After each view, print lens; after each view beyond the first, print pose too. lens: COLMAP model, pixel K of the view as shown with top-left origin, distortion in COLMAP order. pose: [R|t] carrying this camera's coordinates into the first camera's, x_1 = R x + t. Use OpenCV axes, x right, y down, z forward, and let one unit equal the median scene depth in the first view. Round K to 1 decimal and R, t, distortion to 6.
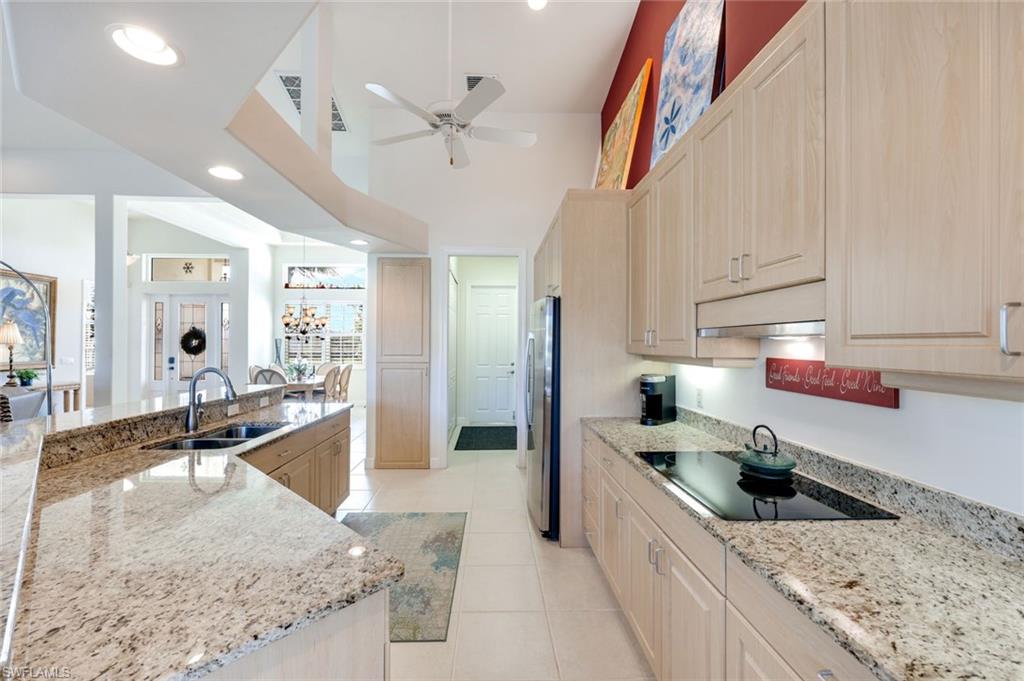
lens RADIAL K [[413.9, 0, 507.4], [0, 413.9, 344.2], [0, 0, 1]] dist [0.000451, -0.000007]
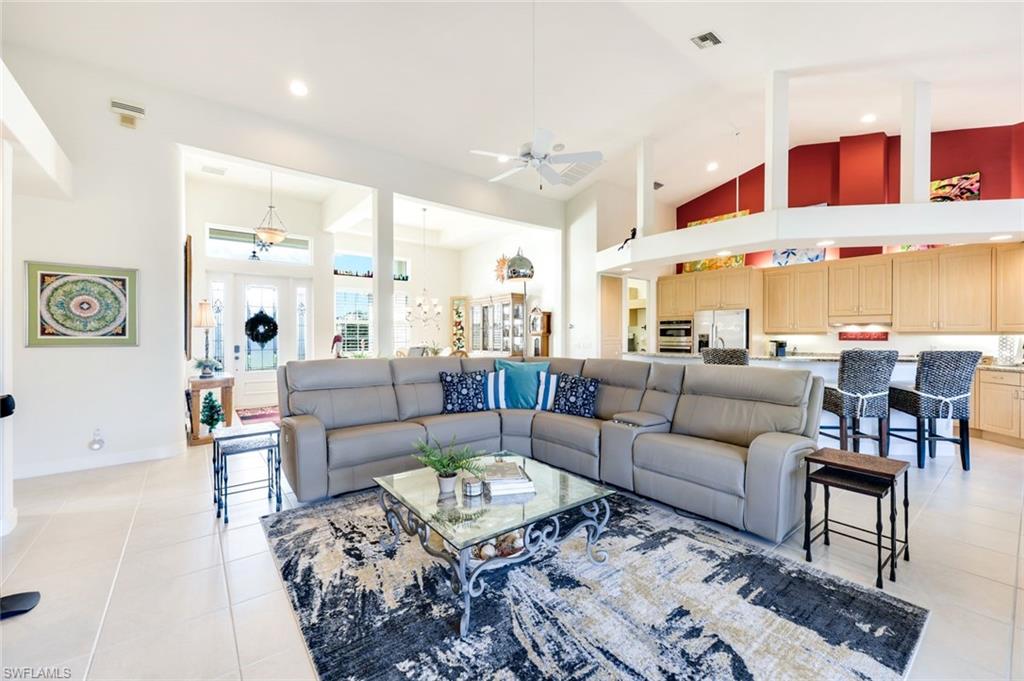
lens RADIAL K [[413.9, 0, 515.9], [0, 413.9, 338.4], [0, 0, 1]] dist [0.000451, -0.000007]
pose [[0.801081, -0.004588, 0.598538, -0.861961], [0.003093, 0.999989, 0.003525, 0.015462], [-0.598547, -0.000972, 0.801087, -0.046938]]
